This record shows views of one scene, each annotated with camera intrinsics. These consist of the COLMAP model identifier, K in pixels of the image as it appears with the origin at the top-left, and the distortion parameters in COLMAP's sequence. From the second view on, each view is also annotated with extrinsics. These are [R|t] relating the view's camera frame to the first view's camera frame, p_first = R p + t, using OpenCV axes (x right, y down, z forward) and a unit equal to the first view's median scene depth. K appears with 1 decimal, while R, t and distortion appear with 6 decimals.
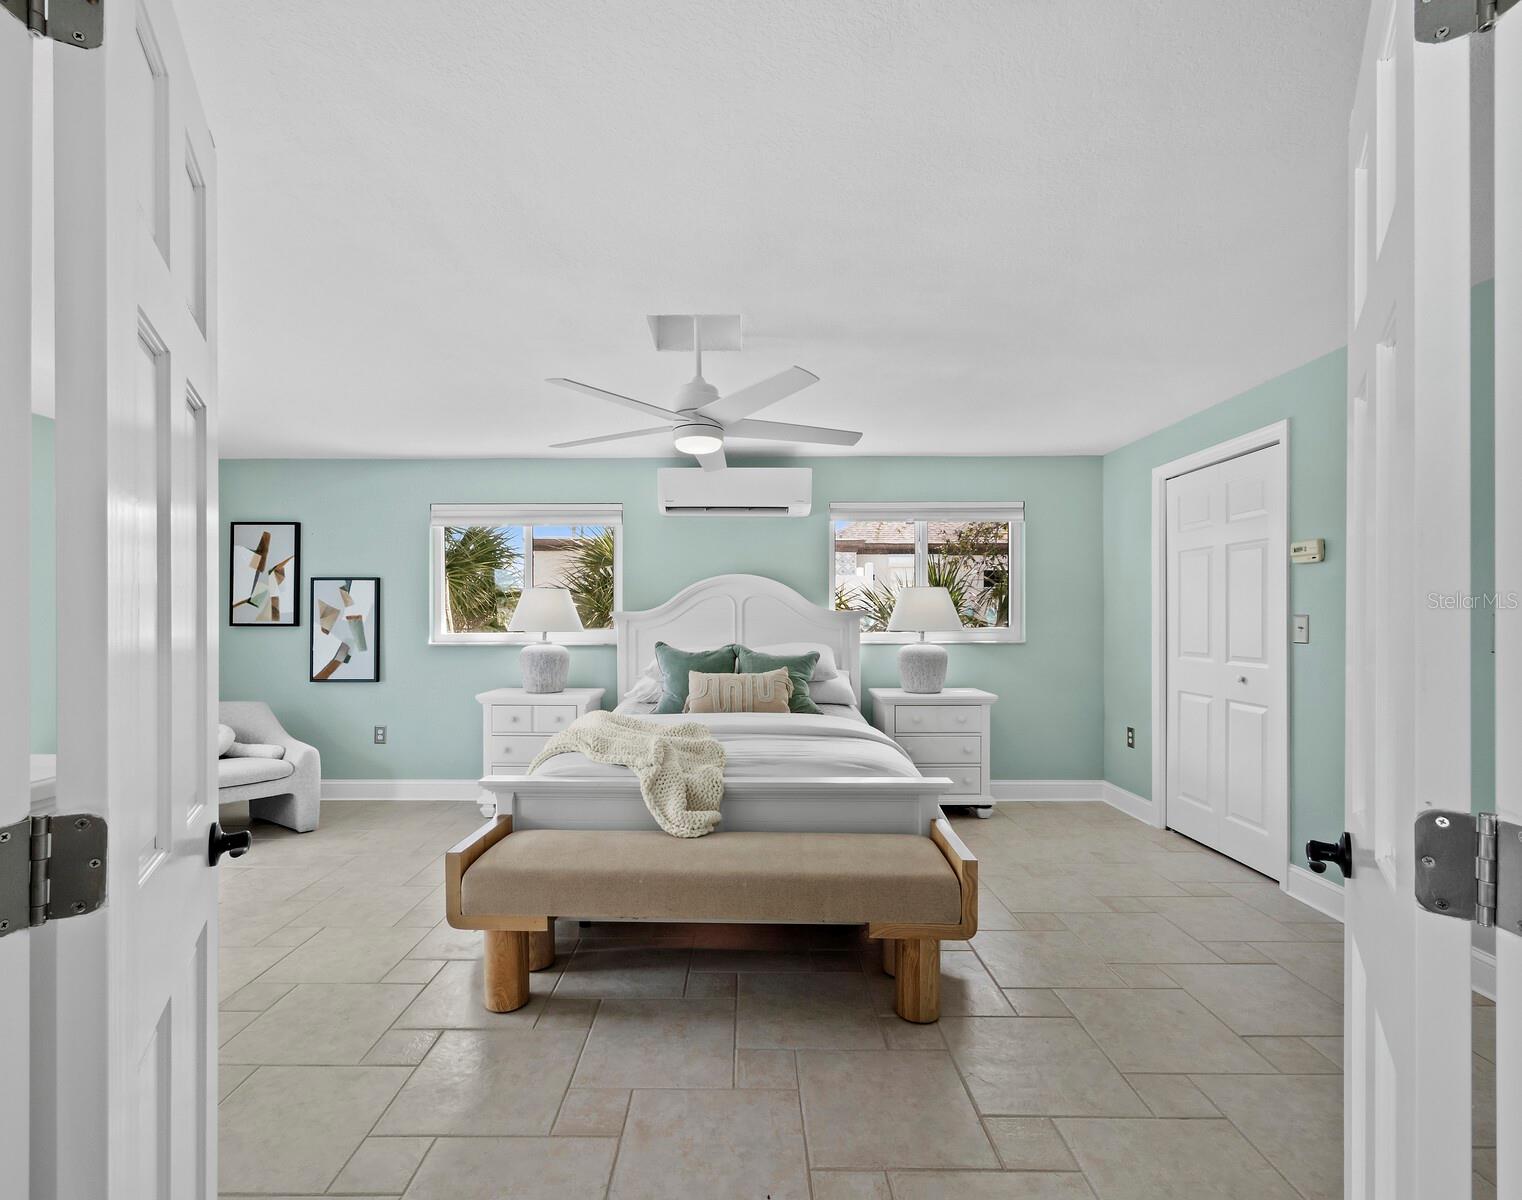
lens RADIAL K [[682.0, 0, 754.8], [0, 682.0, 626.1], [0, 0, 1]] dist [-0.001381, -0.000060]
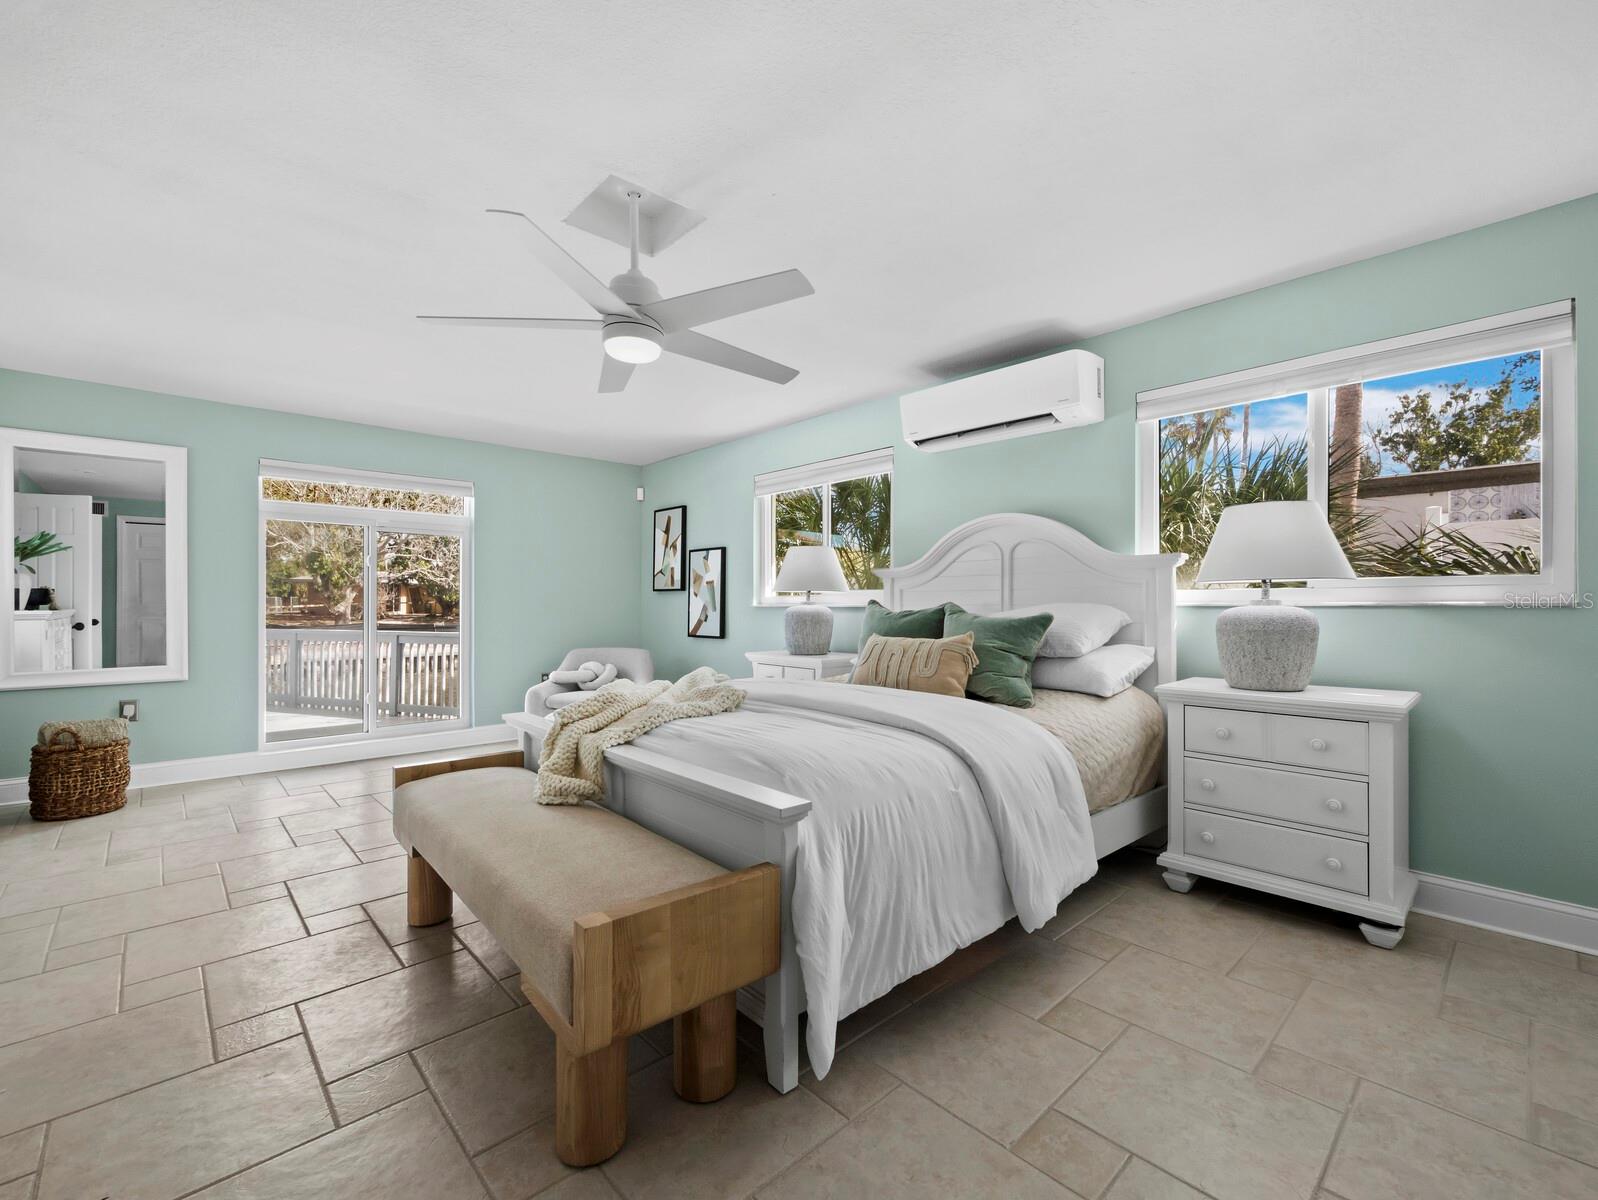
lens RADIAL K [[690.8, 0, 805.6], [0, 690.8, 603.2], [0, 0, 1]] dist [0.001364, 0.000475]
pose [[0.695831, -0.000895, -0.718205, 0.368084], [-0.003121, 0.999986, -0.004270, 0.027212], [0.718199, 0.005212, 0.695818, 0.301104]]
